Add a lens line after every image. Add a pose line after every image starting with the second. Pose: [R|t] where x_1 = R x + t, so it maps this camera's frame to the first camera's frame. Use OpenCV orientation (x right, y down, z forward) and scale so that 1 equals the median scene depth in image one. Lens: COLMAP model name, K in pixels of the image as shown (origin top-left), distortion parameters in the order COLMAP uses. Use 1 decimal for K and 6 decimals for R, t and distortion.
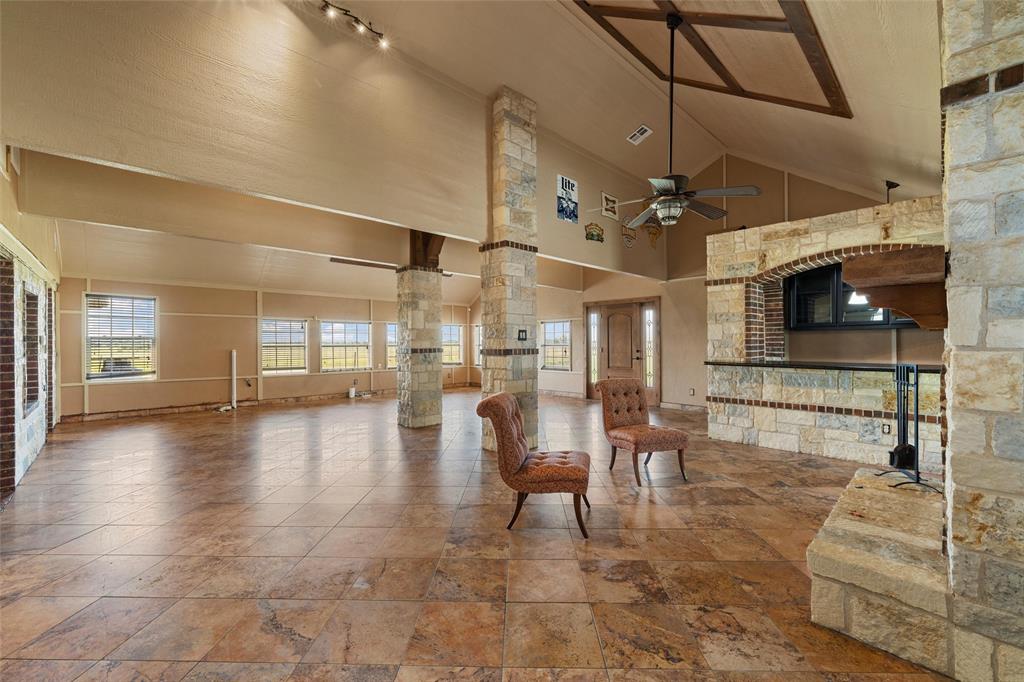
lens RADIAL K [[478.1, 0, 512.0], [0, 478.1, 341.0], [0, 0, 1]] dist [-0.000636, -0.000079]
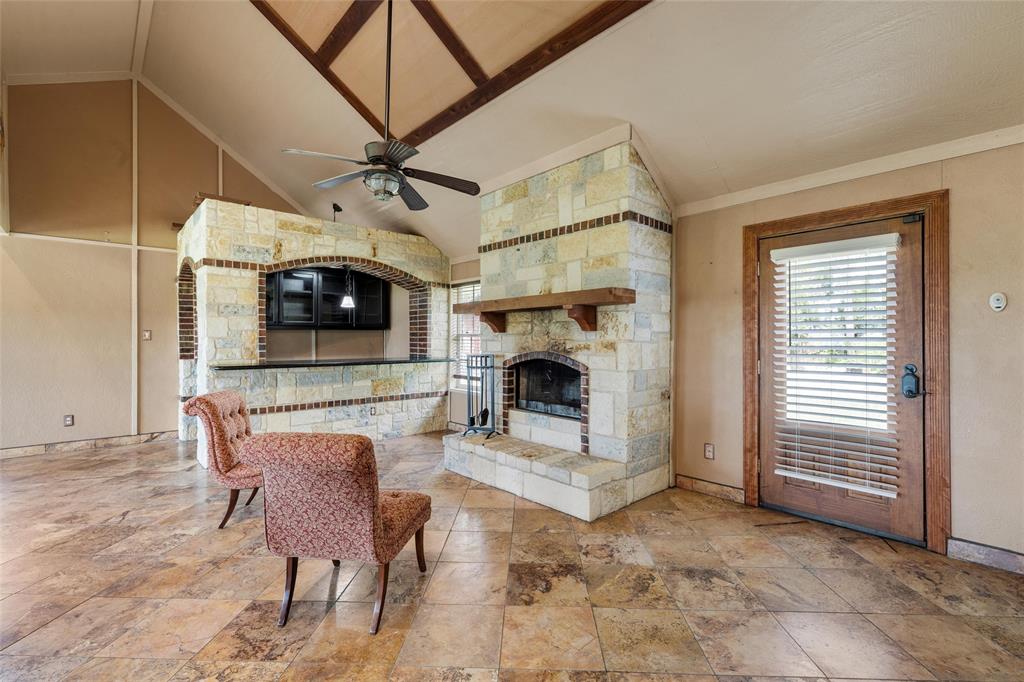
lens RADIAL K [[478.1, 0, 512.0], [0, 478.1, 341.0], [0, 0, 1]] dist [-0.000636, -0.000079]
pose [[-0.075770, 0.003957, 0.997117, -0.428858], [0.002424, 0.999990, -0.003784, 0.008147], [-0.997122, 0.002130, -0.075779, 0.669963]]
